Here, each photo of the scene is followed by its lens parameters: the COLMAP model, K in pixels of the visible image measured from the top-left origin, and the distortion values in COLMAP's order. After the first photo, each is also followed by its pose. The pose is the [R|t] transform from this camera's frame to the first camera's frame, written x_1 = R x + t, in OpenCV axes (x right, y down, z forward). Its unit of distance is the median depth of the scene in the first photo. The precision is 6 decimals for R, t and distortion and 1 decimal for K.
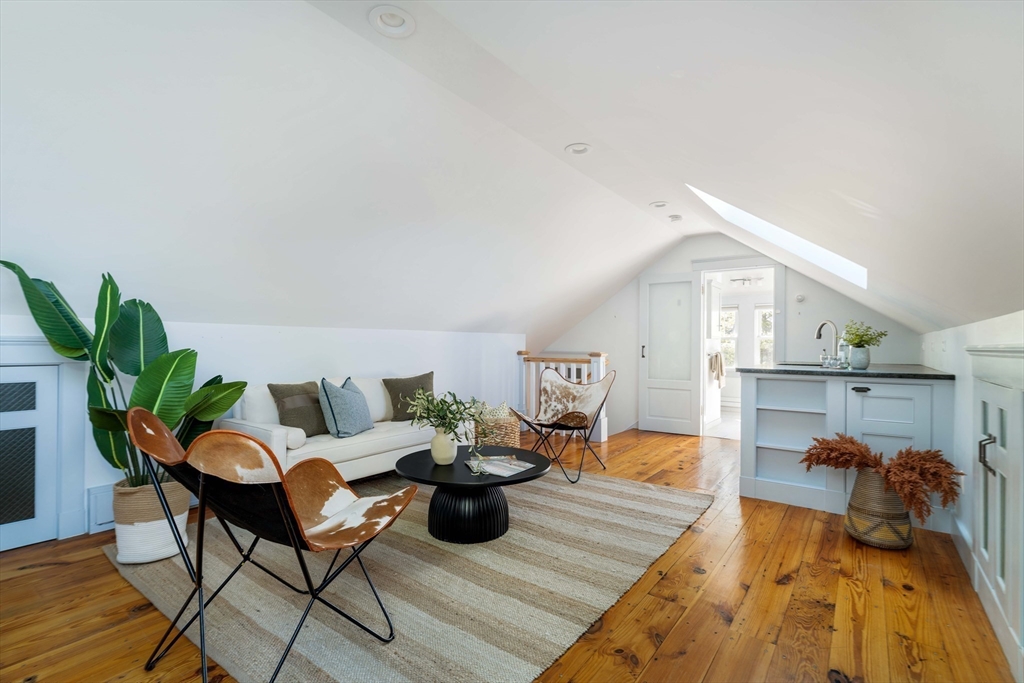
lens RADIAL K [[473.9, 0, 512.0], [0, 473.9, 342.9], [0, 0, 1]] dist [-0.008888, 0.003986]
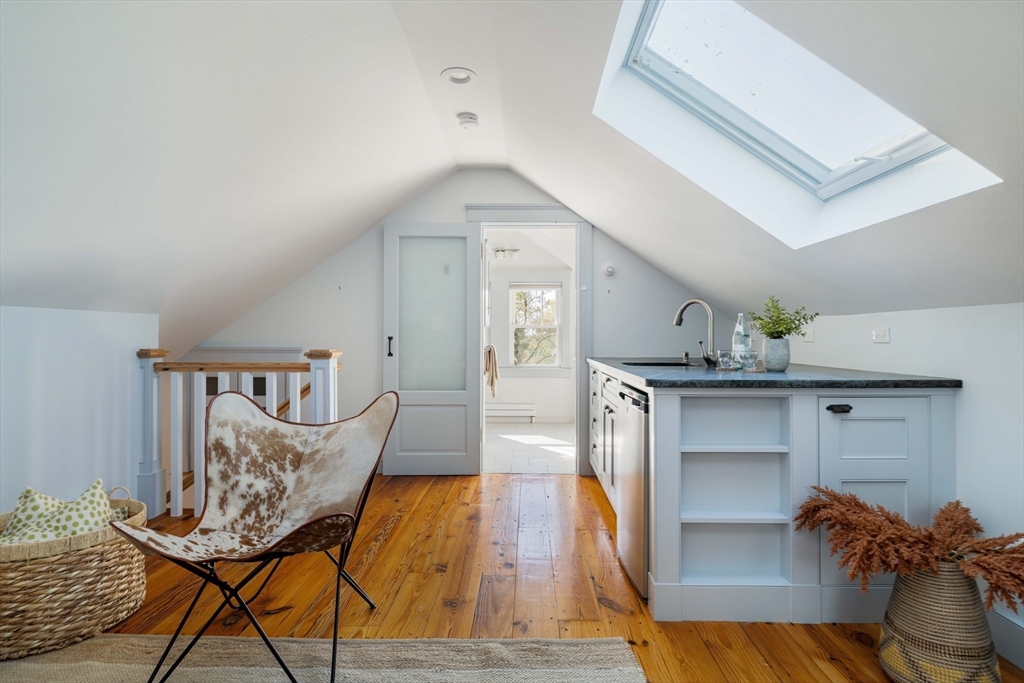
lens RADIAL K [[527.4, 0, 513.7], [0, 527.4, 330.4], [0, 0, 1]] dist [-0.007066, -0.000678]
pose [[0.806358, 0.001260, 0.591427, 0.005371], [0.000769, 0.999995, -0.003178, 0.000398], [-0.591428, 0.003018, 0.806352, 0.484179]]
